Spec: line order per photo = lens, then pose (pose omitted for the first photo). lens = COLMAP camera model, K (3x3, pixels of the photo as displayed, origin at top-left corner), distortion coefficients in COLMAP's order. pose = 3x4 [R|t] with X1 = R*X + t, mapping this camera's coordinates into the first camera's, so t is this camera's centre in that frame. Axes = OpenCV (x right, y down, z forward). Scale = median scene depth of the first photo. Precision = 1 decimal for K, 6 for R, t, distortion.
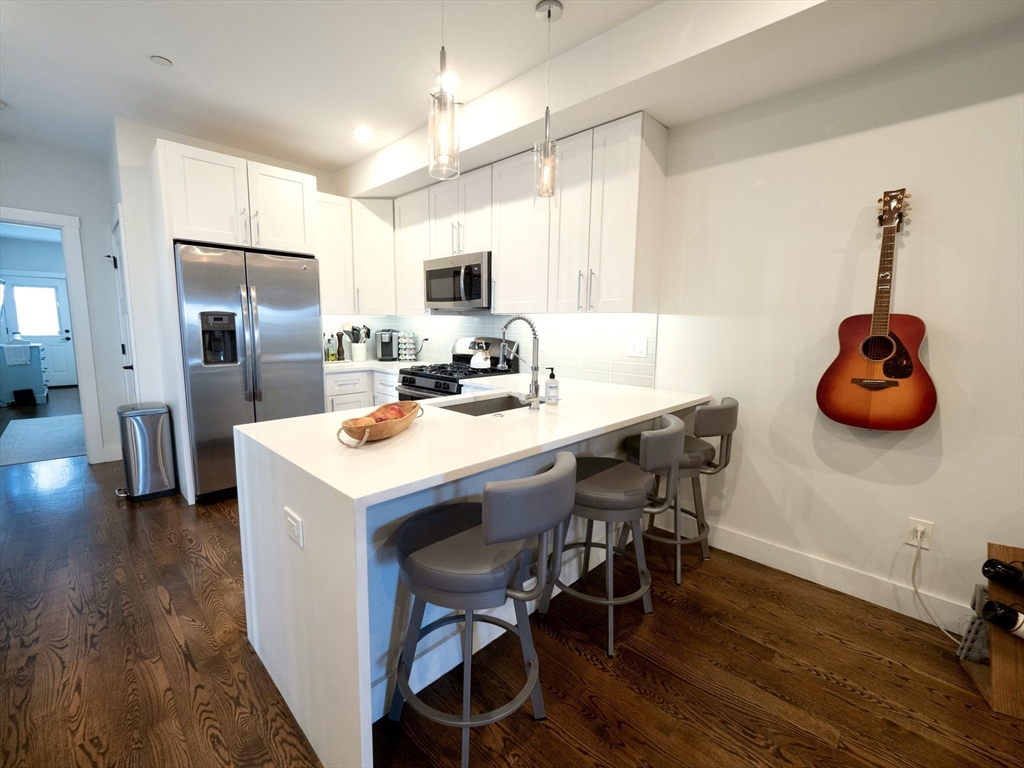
lens RADIAL K [[431.8, 0, 508.1], [0, 431.8, 380.8], [0, 0, 1]] dist [-0.000723, 0.001170]
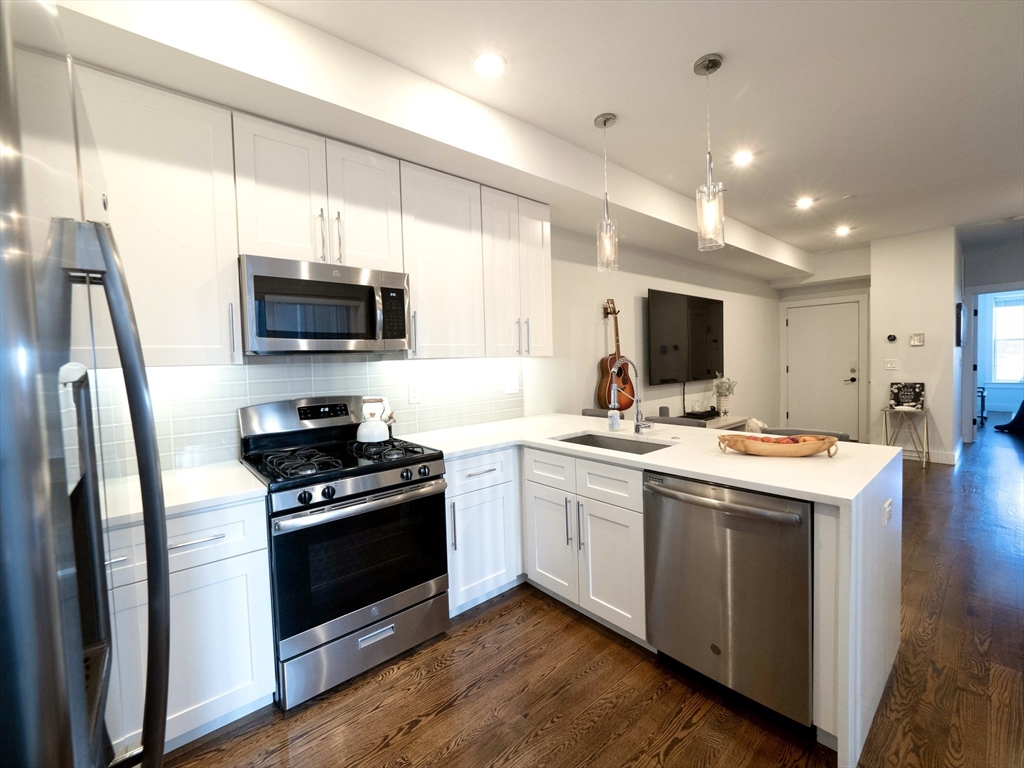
lens RADIAL K [[431.8, 0, 509.6], [0, 431.8, 383.5], [0, 0, 1]] dist [-0.000723, 0.001170]
pose [[0.086186, -0.057549, 0.994616, -1.320817], [0.170343, 0.984481, 0.042202, -0.204003], [-0.981609, 0.165789, 0.094651, 1.359016]]
